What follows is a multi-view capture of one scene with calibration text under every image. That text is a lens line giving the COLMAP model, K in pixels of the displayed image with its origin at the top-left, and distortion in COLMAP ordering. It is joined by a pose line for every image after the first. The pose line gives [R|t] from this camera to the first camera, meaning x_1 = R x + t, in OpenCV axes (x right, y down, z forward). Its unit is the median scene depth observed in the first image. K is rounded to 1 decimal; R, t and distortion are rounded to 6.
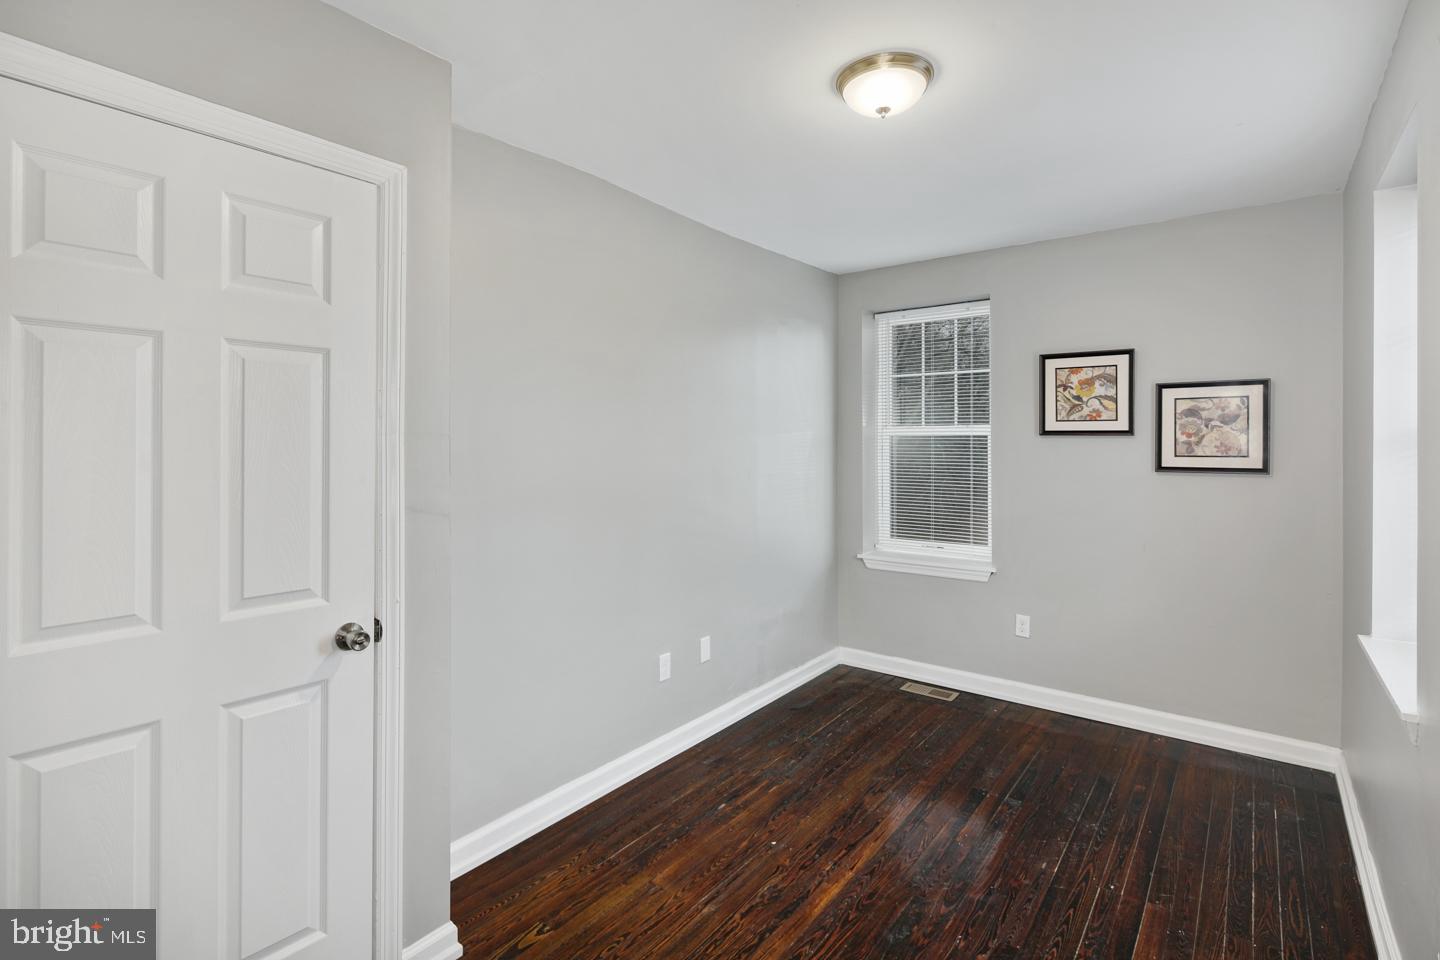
lens RADIAL K [[702.0, 0, 703.4], [0, 702.0, 441.8], [0, 0, 1]] dist [0.001482, -0.003256]
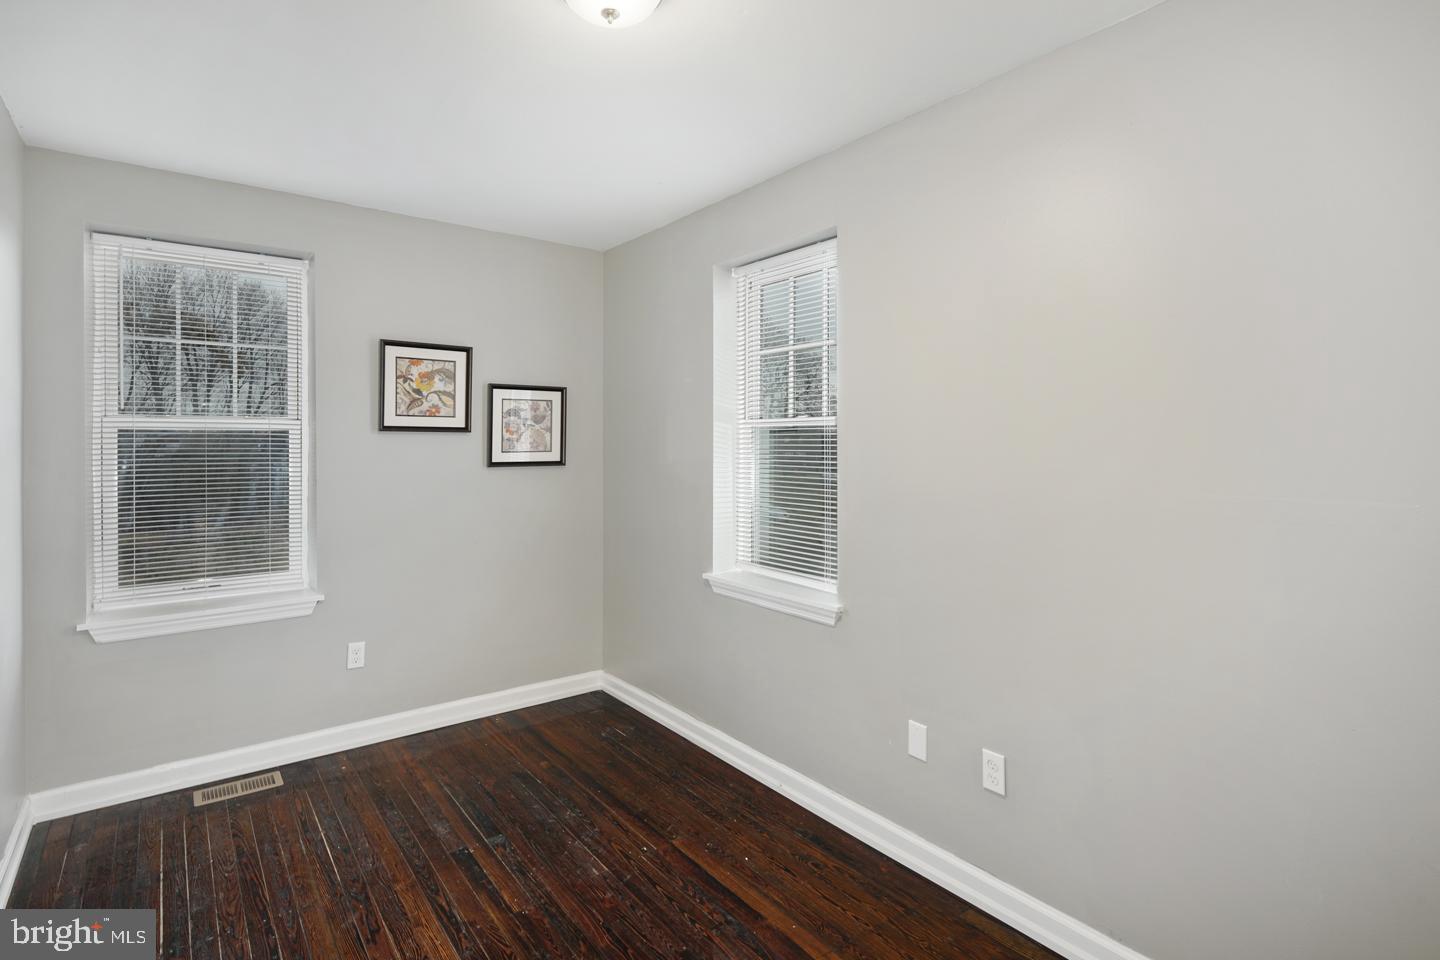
lens RADIAL K [[702.0, 0, 695.2], [0, 702.0, 441.7], [0, 0, 1]] dist [0.001482, -0.003256]
pose [[0.243959, -0.001634, 0.969784, -0.289789], [-0.000839, 0.999998, 0.001896, 0.002303], [-0.969785, -0.001276, 0.243958, 0.426208]]
